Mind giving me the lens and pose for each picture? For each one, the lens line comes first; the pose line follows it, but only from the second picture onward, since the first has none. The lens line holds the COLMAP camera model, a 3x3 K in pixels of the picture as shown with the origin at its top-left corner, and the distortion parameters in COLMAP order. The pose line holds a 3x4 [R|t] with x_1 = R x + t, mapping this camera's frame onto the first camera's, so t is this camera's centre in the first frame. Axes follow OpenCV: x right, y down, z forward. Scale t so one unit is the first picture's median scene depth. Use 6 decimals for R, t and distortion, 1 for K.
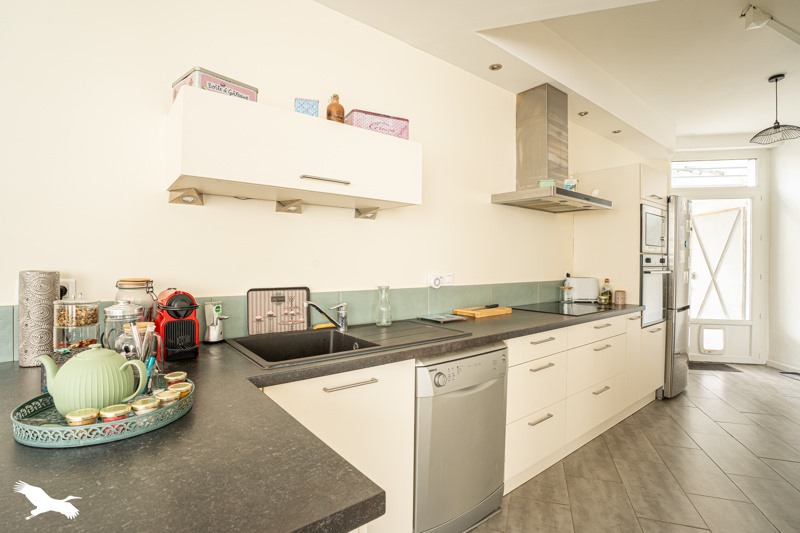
lens RADIAL K [[383.4, 0, 400.0], [0, 383.4, 266.5], [0, 0, 1]] dist [0.000000, 0.000009]
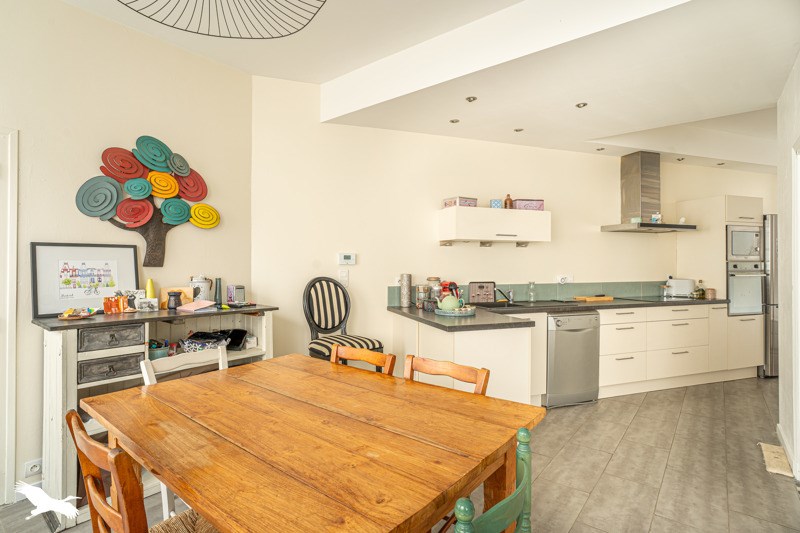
lens RADIAL K [[405.3, 0, 400.0], [0, 405.3, 266.5], [0, 0, 1]] dist [-0.033421, 0.001042]
pose [[0.940165, -0.009452, -0.340588, 0.024556], [0.004918, 0.999887, -0.014172, -0.001456], [0.340684, 0.011649, 0.940106, -1.016423]]
